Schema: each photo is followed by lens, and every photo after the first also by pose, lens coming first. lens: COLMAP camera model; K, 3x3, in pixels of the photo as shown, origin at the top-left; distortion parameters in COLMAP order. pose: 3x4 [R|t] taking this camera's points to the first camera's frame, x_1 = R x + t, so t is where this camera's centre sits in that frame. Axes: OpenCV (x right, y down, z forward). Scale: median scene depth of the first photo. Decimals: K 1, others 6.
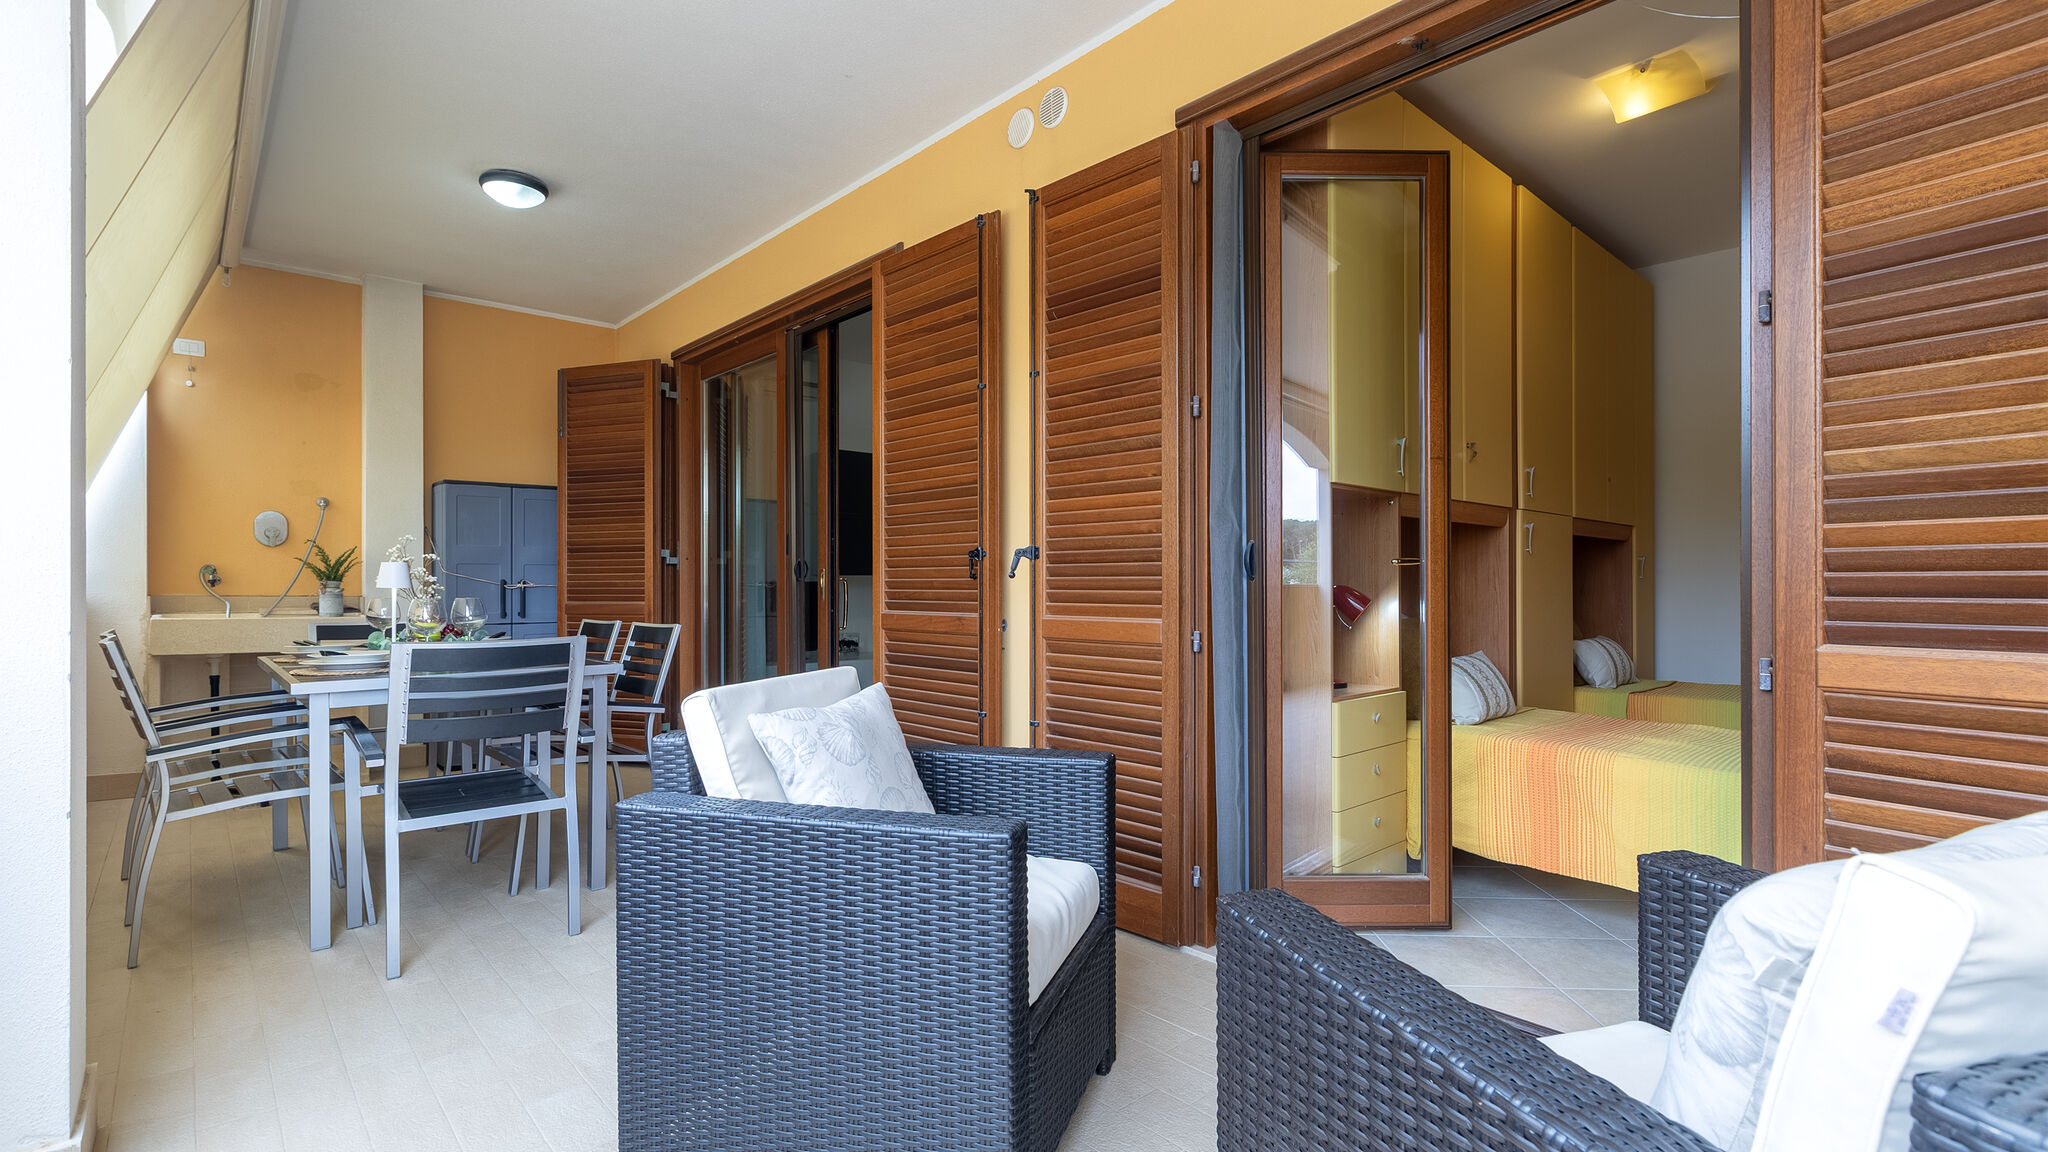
lens RADIAL K [[951.5, 0, 1024.0], [0, 951.5, 576.0], [0, 0, 1]] dist [0.000742, 0.000279]
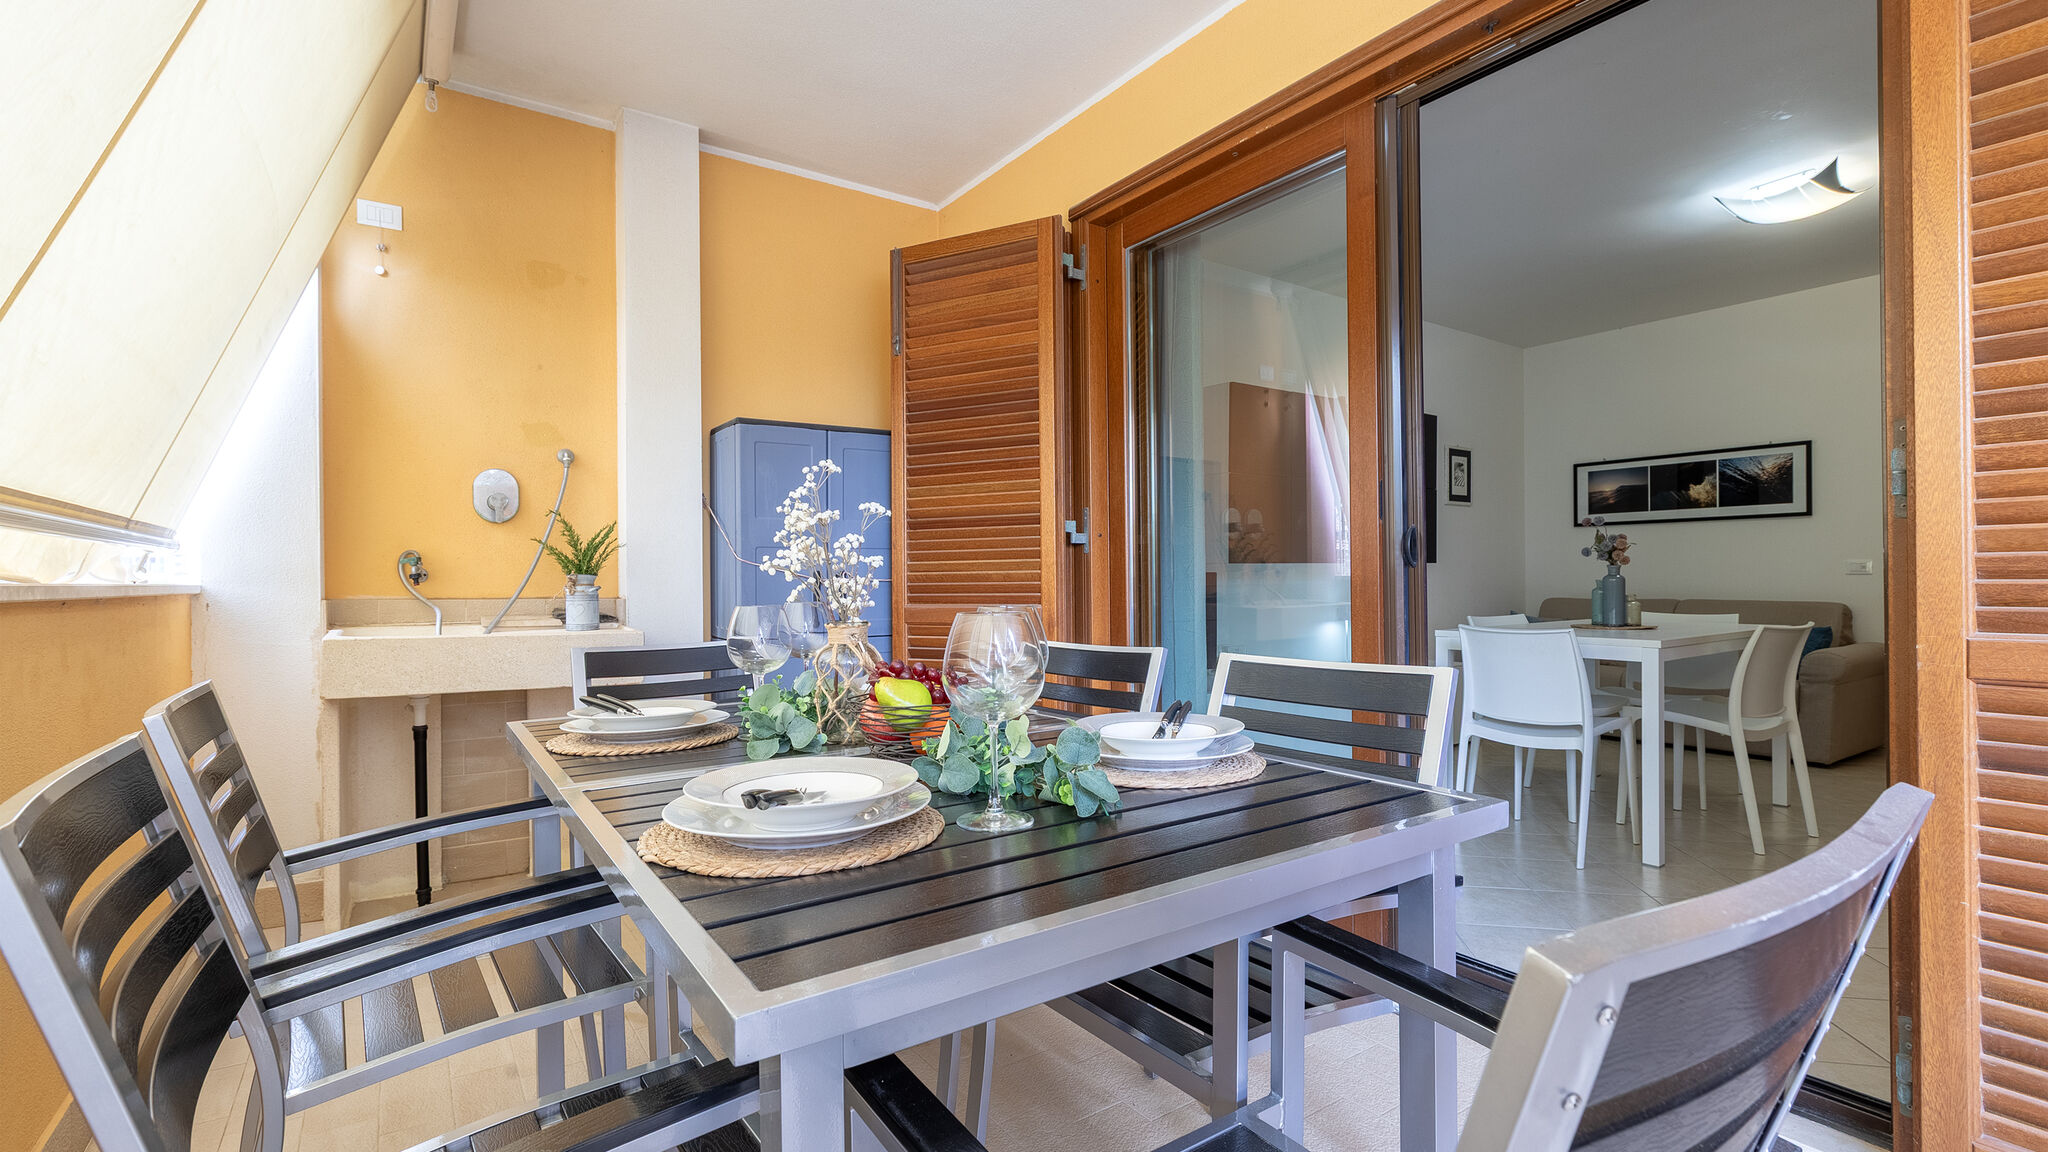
lens RADIAL K [[903.7, 0, 1005.1], [0, 903.7, 576.1], [0, 0, 1]] dist [-0.000117, -0.000005]
pose [[0.990745, -0.007337, -0.135540, -0.356050], [0.008087, 0.999955, 0.004982, 0.005442], [0.135497, -0.006032, 0.990759, 0.426164]]
